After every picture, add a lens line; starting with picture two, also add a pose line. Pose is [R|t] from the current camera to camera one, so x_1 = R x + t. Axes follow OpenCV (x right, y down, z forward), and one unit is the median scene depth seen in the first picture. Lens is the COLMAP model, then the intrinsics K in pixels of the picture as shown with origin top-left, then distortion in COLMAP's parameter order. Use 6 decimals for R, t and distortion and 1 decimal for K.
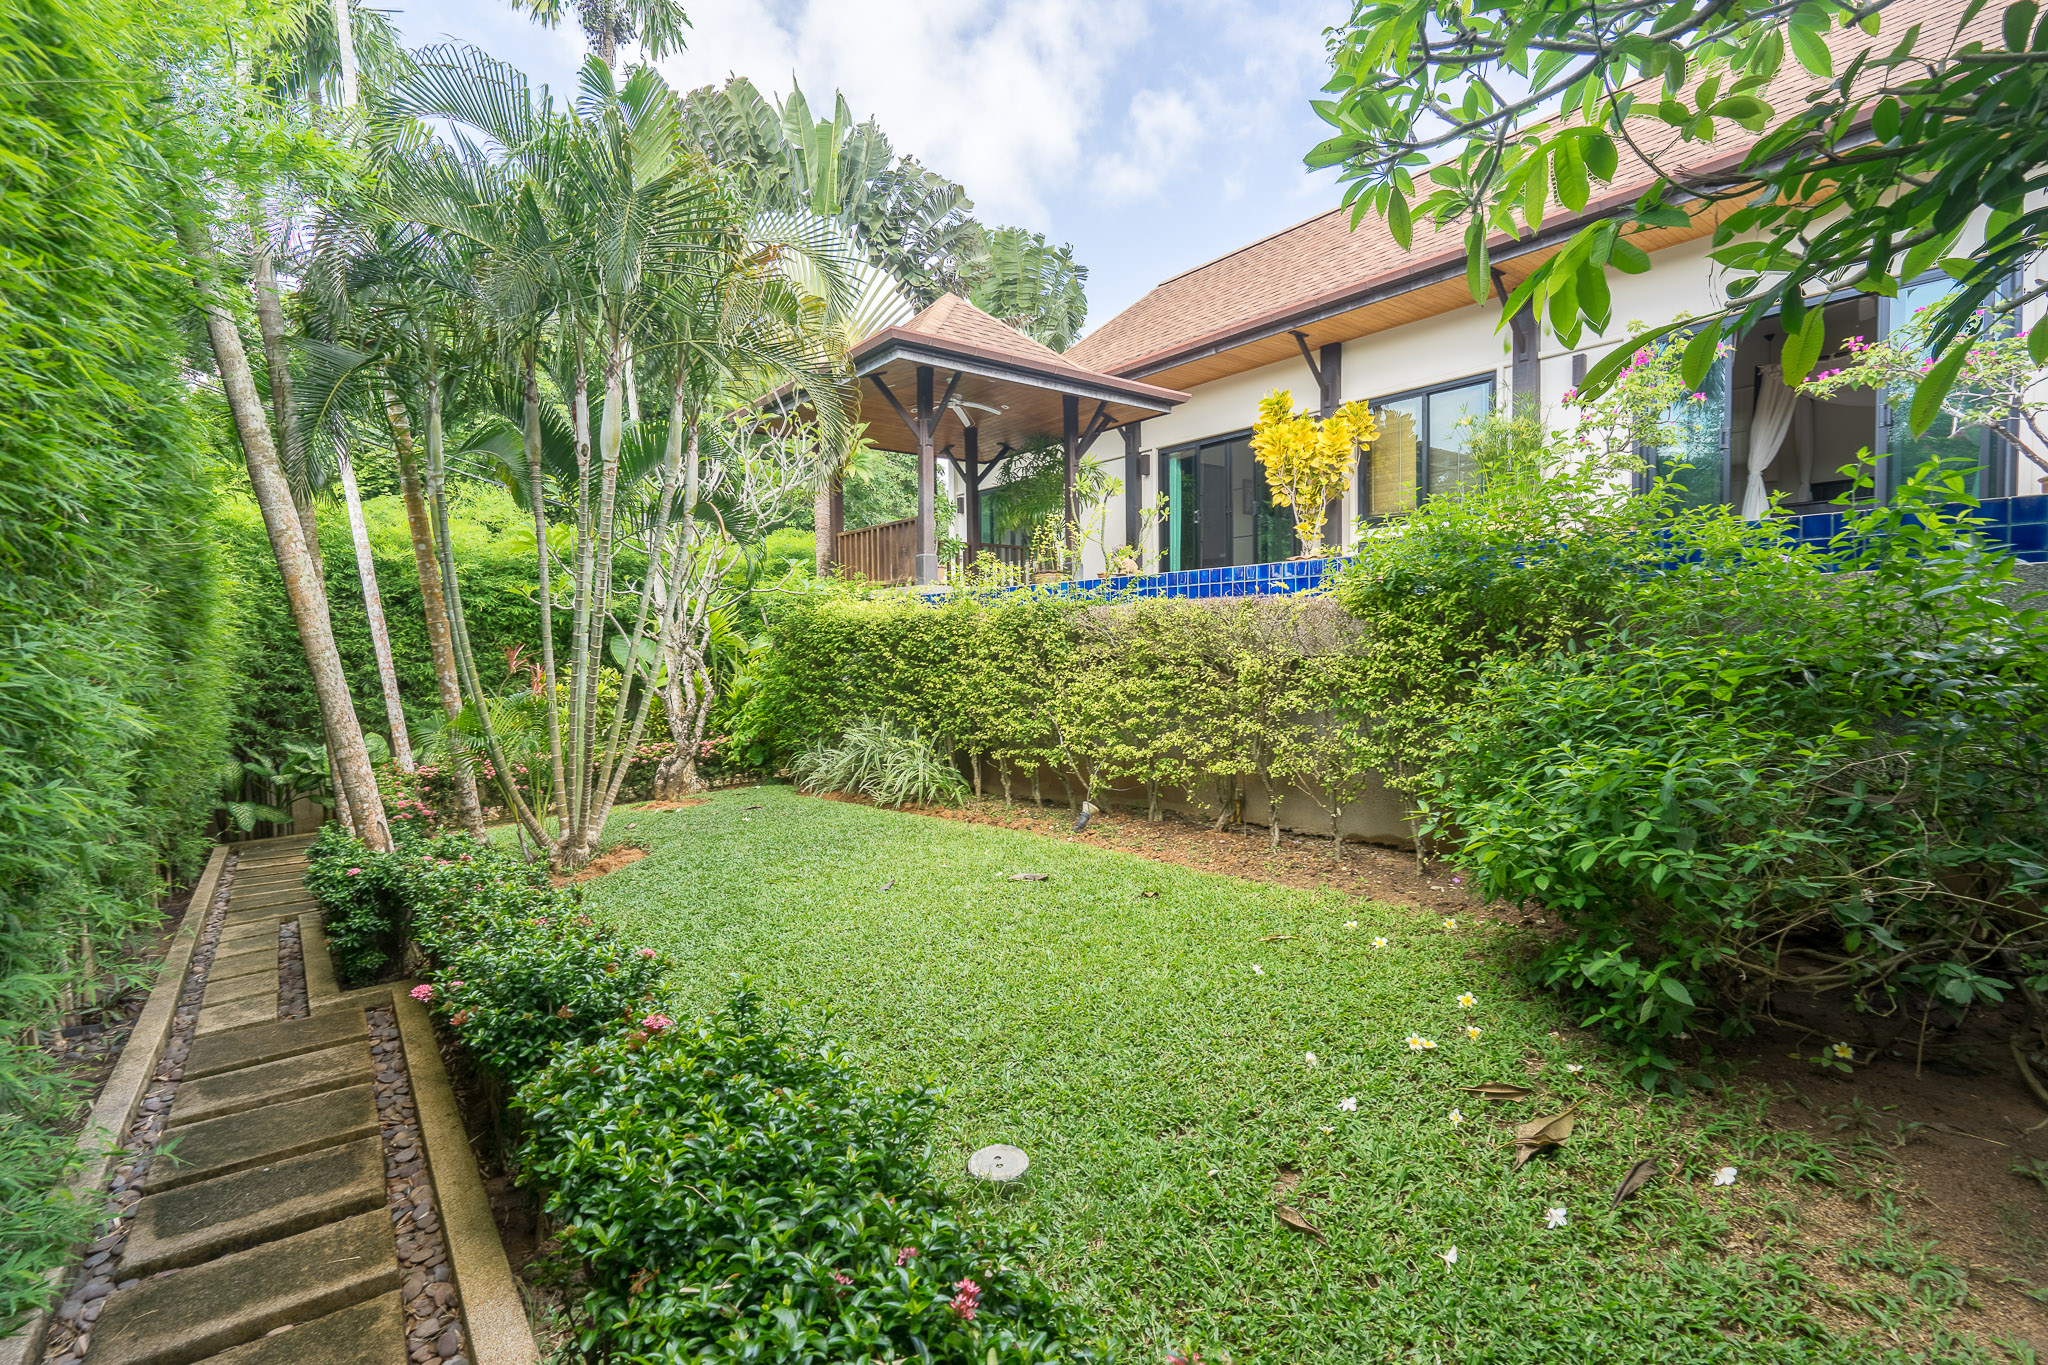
lens RADIAL K [[940.2, 0, 1017.5], [0, 940.2, 690.6], [0, 0, 1]] dist [0.001763, 0.000734]
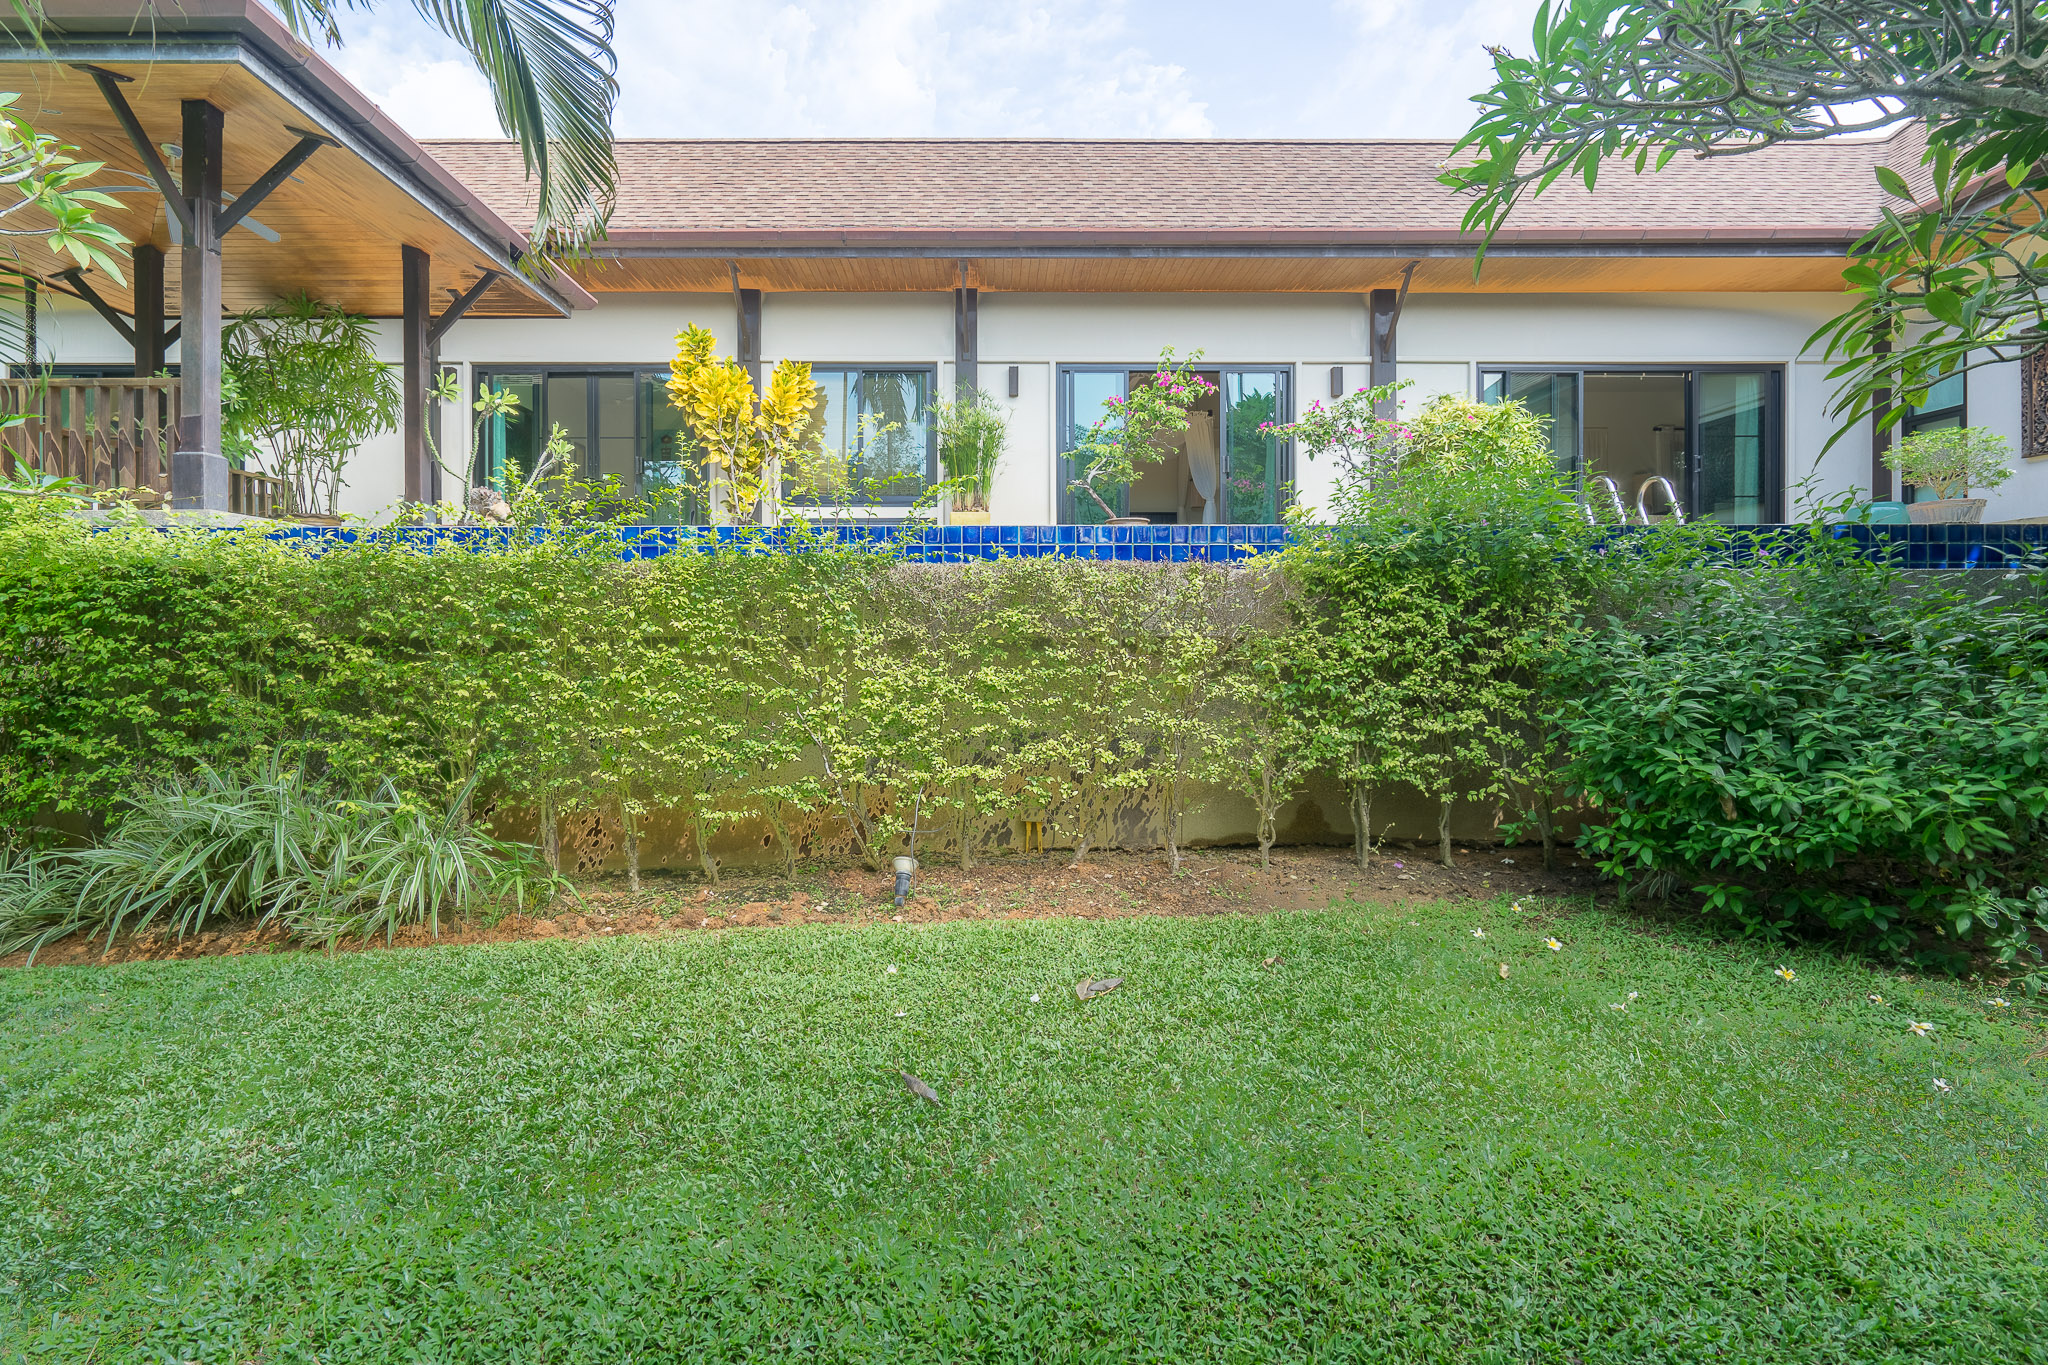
lens RADIAL K [[971.8, 0, 1024.1], [0, 971.8, 640.3], [0, 0, 1]] dist [0.001655, 0.000383]
pose [[0.594493, 0.010379, 0.804034, -0.391605], [0.035404, 0.998609, -0.039068, -0.003515], [-0.803321, 0.051692, 0.593298, 0.470516]]
